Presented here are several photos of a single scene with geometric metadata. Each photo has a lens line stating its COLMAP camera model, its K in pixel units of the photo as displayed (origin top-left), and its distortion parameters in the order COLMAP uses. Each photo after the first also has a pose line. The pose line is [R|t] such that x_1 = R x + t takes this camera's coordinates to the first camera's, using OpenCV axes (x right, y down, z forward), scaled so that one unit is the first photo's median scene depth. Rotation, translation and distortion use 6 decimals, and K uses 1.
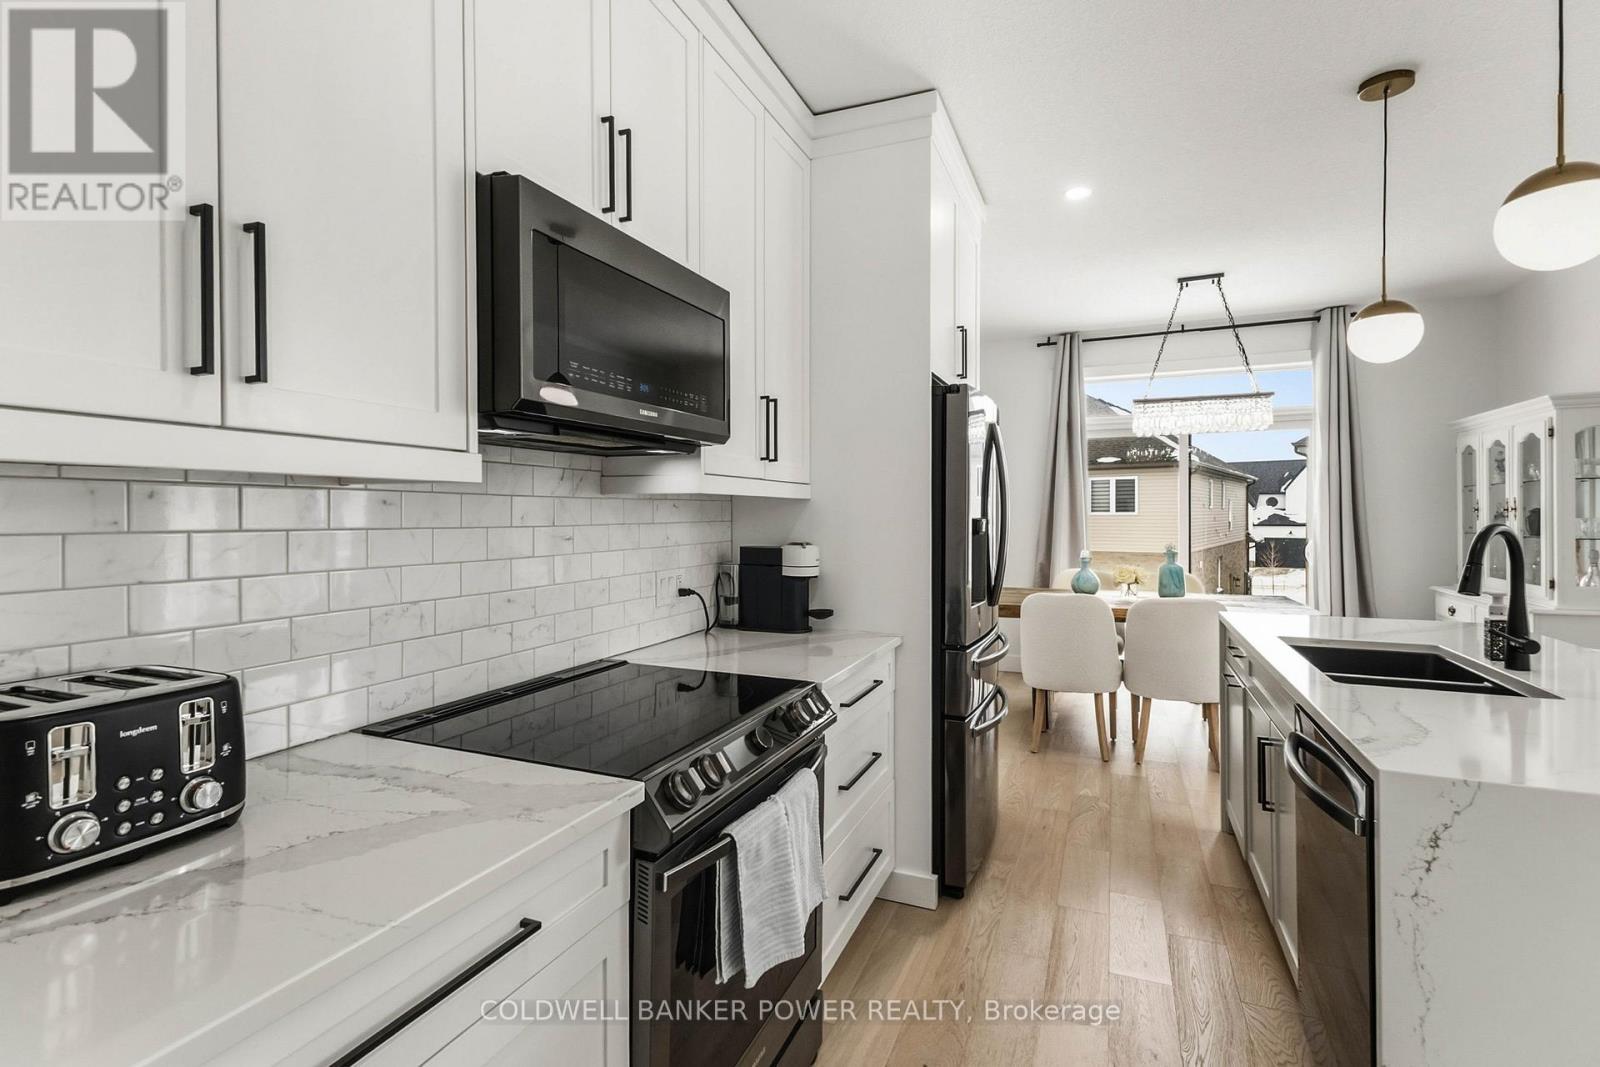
lens RADIAL K [[749.1, 0, 796.8], [0, 749.1, 519.3], [0, 0, 1]] dist [0.015136, -0.000727]
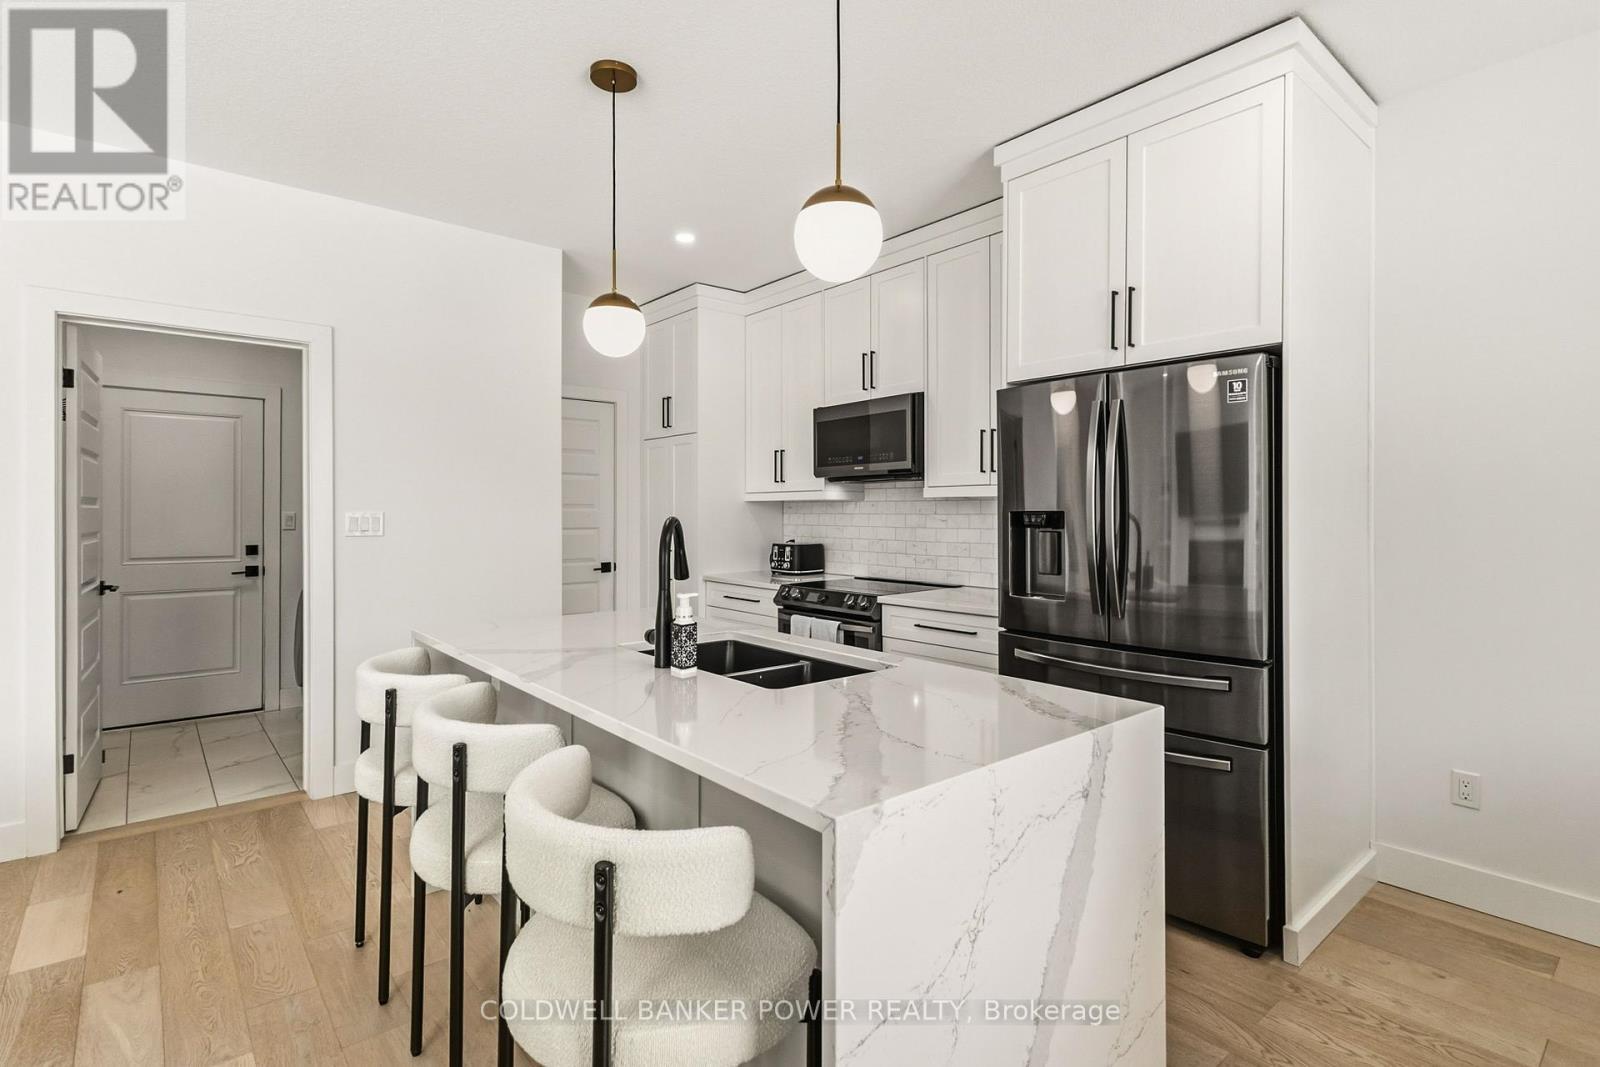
lens RADIAL K [[758.7, 0, 834.8], [0, 758.7, 526.8], [0, 0, 1]] dist [0.014777, -0.000318]
pose [[-0.433603, 0.018780, -0.900908, 1.713612], [-0.001701, 0.999764, 0.021659, -0.001604], [0.901103, 0.010924, -0.433468, 1.639724]]
